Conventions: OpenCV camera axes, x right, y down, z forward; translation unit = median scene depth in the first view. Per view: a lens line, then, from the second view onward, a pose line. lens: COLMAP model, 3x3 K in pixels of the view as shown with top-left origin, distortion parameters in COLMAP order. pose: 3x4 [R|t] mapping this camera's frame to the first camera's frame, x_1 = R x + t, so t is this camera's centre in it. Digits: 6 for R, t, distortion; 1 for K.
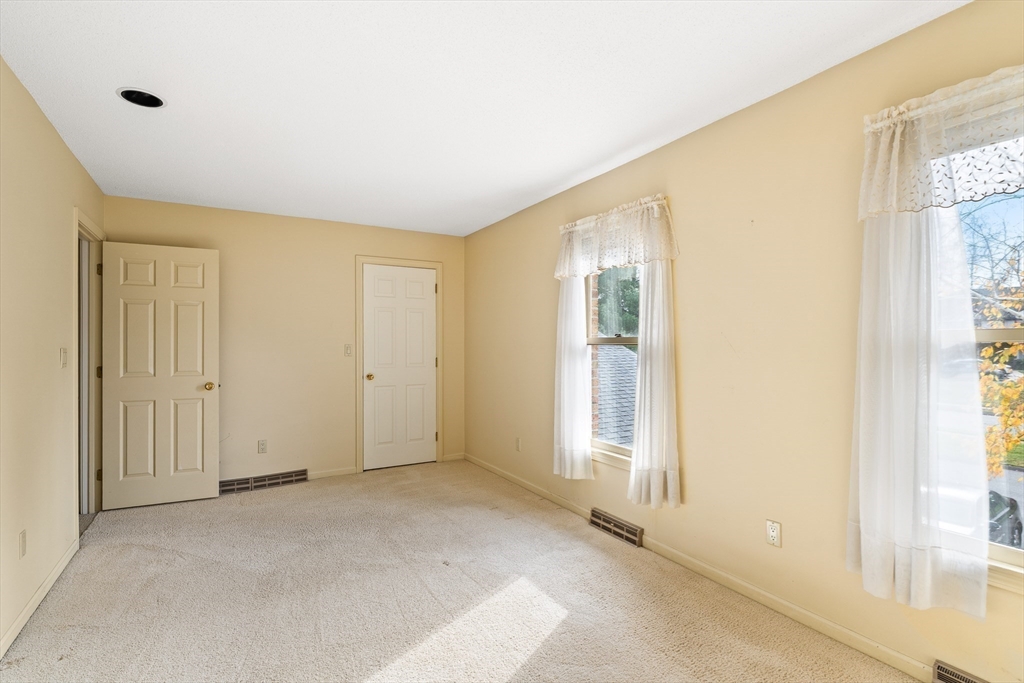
lens RADIAL K [[483.8, 0, 518.2], [0, 483.8, 343.7], [0, 0, 1]] dist [0.000872, 0.000336]
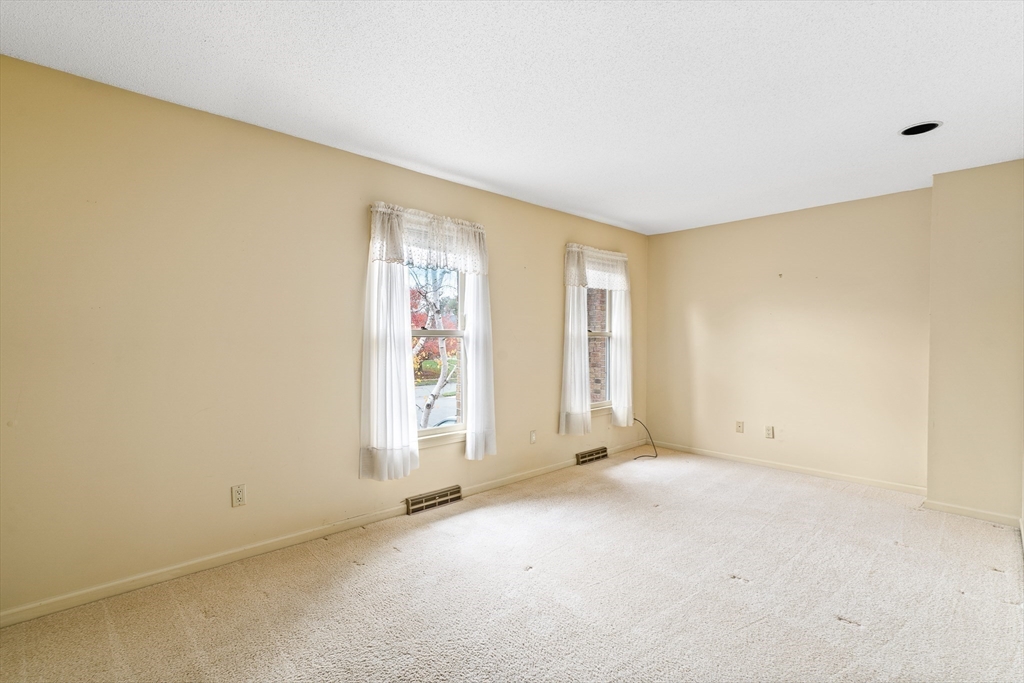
lens RADIAL K [[483.8, 0, 518.2], [0, 483.8, 343.7], [0, 0, 1]] dist [0.000872, 0.000336]
pose [[-0.226614, -0.012258, 0.973908, -0.921992], [-0.009526, 0.999901, 0.010368, 0.005886], [-0.973938, -0.006928, -0.226708, 1.066737]]
